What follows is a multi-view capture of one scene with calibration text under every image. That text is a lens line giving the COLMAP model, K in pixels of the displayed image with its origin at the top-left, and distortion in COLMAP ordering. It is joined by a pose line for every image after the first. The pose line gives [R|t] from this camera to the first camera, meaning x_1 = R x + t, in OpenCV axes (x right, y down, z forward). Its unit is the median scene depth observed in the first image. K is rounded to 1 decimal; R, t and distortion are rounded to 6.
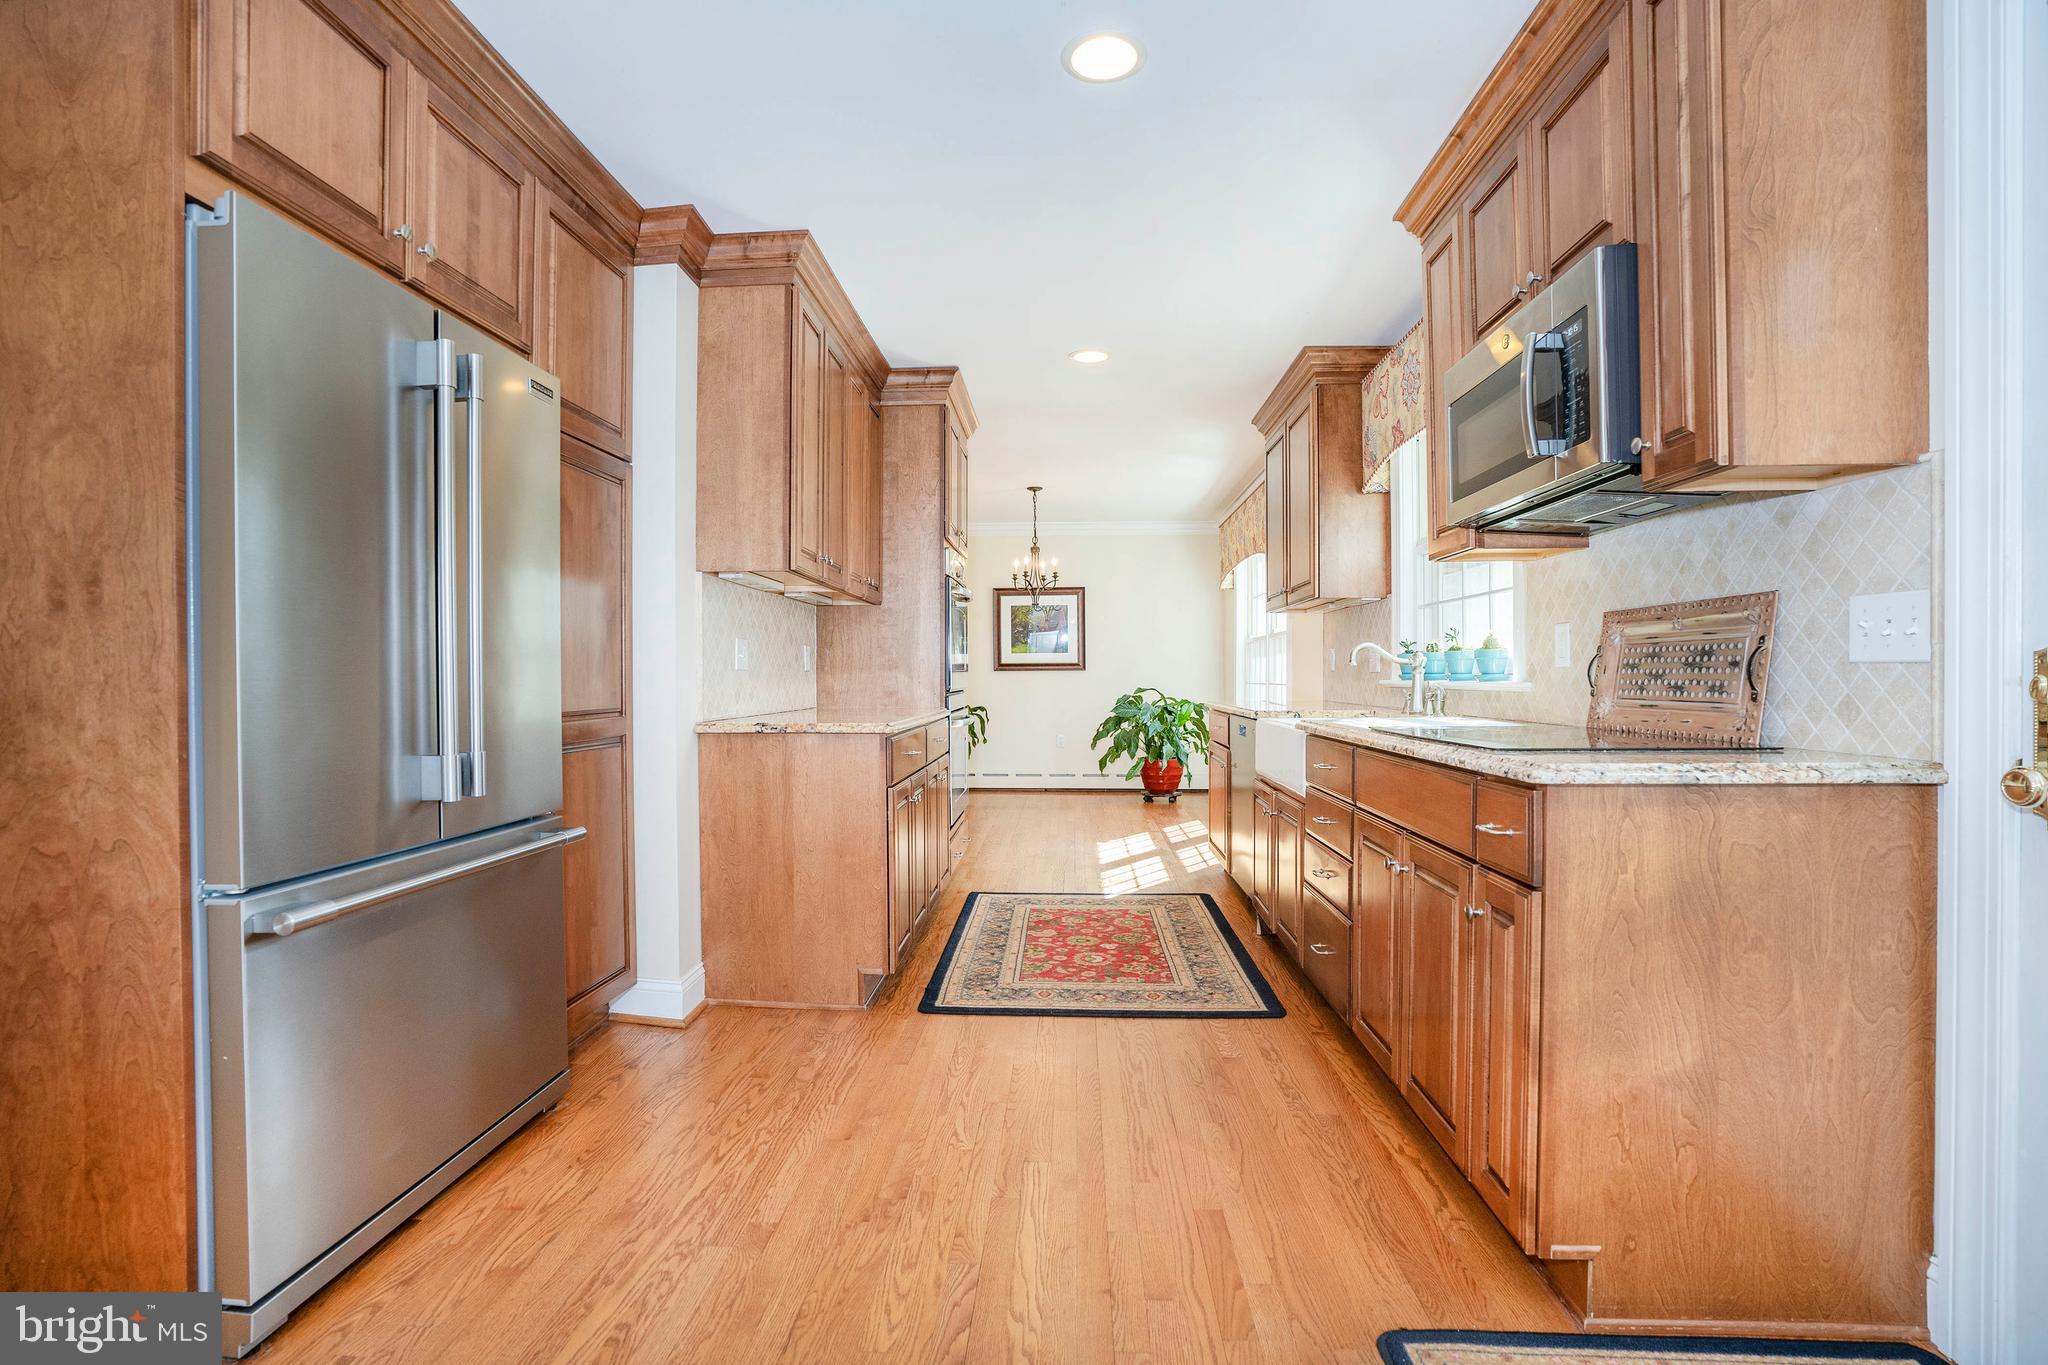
lens RADIAL K [[949.9, 0, 1005.9], [0, 949.9, 710.4], [0, 0, 1]] dist [-0.058680, 0.019664]
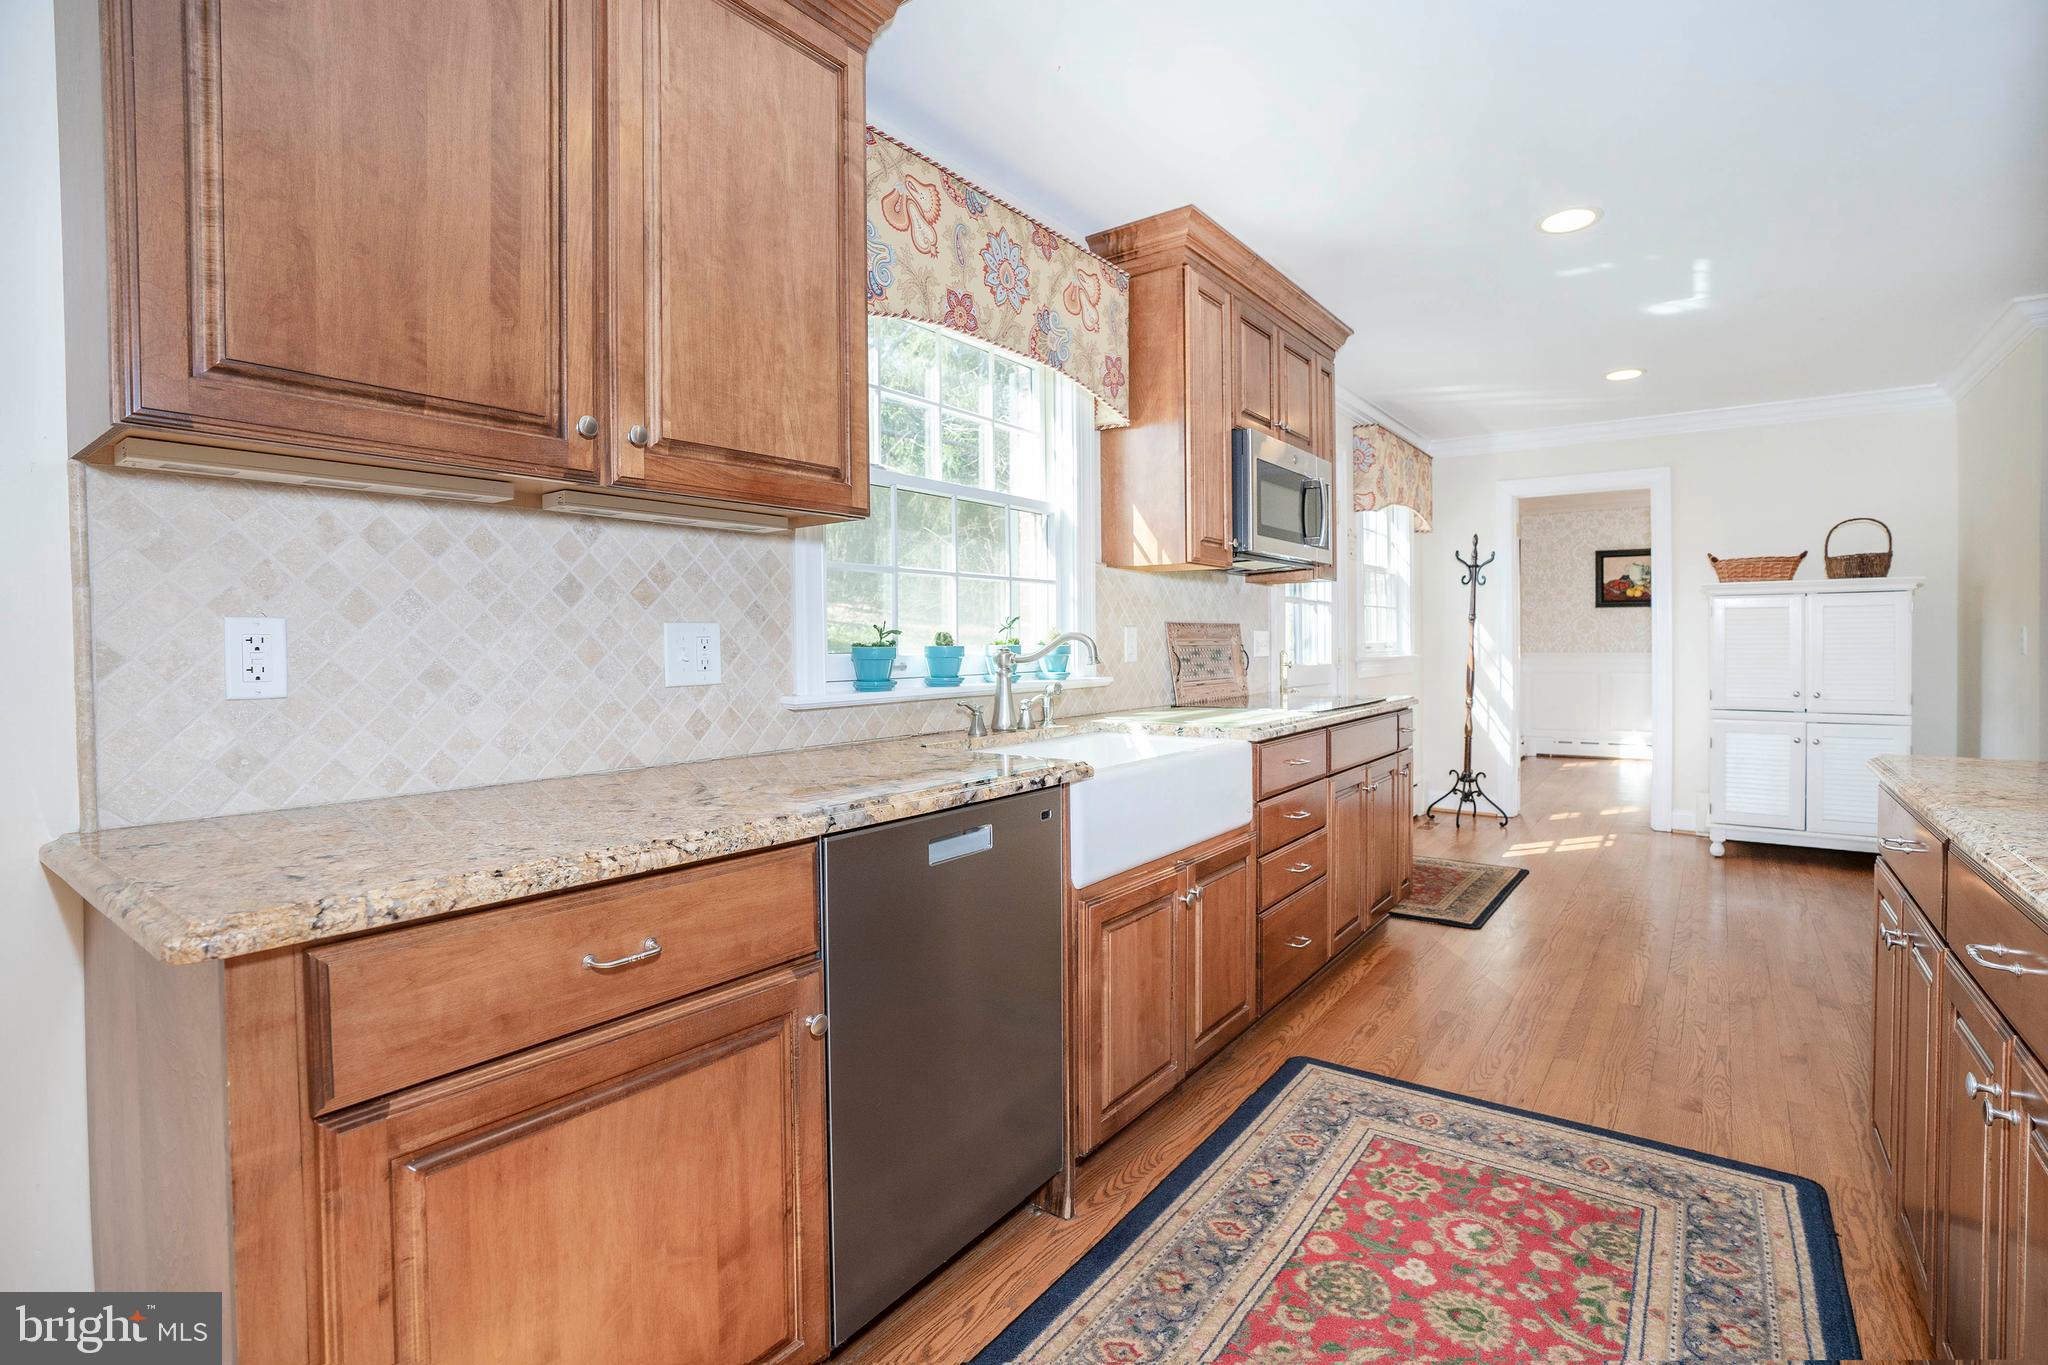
lens RADIAL K [[949.9, 0, 1053.4], [0, 949.9, 646.7], [0, 0, 1]] dist [-0.058680, 0.019664]
pose [[-0.849702, 0.005887, 0.527231, 0.022463], [0.029743, 0.998881, 0.036781, -0.088108], [-0.526424, 0.046934, -0.848926, 1.642073]]
